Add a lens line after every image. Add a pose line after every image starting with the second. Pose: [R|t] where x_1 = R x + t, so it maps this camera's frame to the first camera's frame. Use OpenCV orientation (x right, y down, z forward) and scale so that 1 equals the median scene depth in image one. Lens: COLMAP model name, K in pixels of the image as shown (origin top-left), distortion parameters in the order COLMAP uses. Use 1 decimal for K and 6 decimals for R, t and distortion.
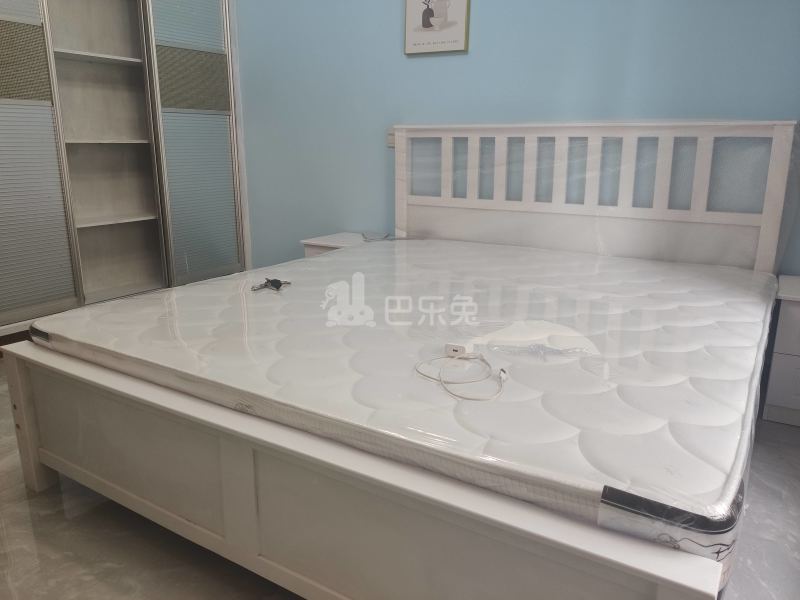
lens RADIAL K [[628.2, 0, 399.0], [0, 628.2, 301.2], [0, 0, 1]] dist [0.010991, -0.015372]
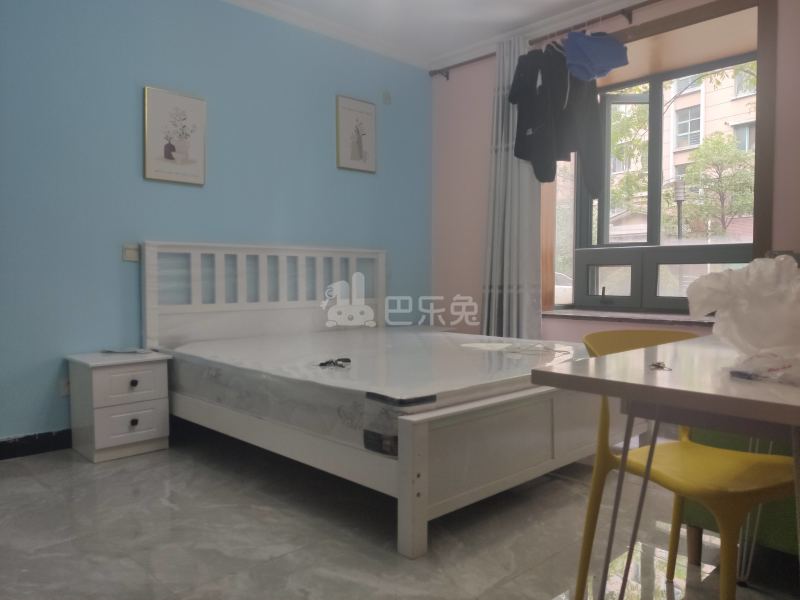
lens RADIAL K [[628.2, 0, 398.4], [0, 628.2, 300.5], [0, 0, 1]] dist [0.010991, -0.015372]
pose [[0.251018, -0.055076, 0.966414, -0.965468], [0.219279, 0.975661, -0.001353, -0.091941], [-0.942819, 0.212254, 0.256985, 0.367627]]
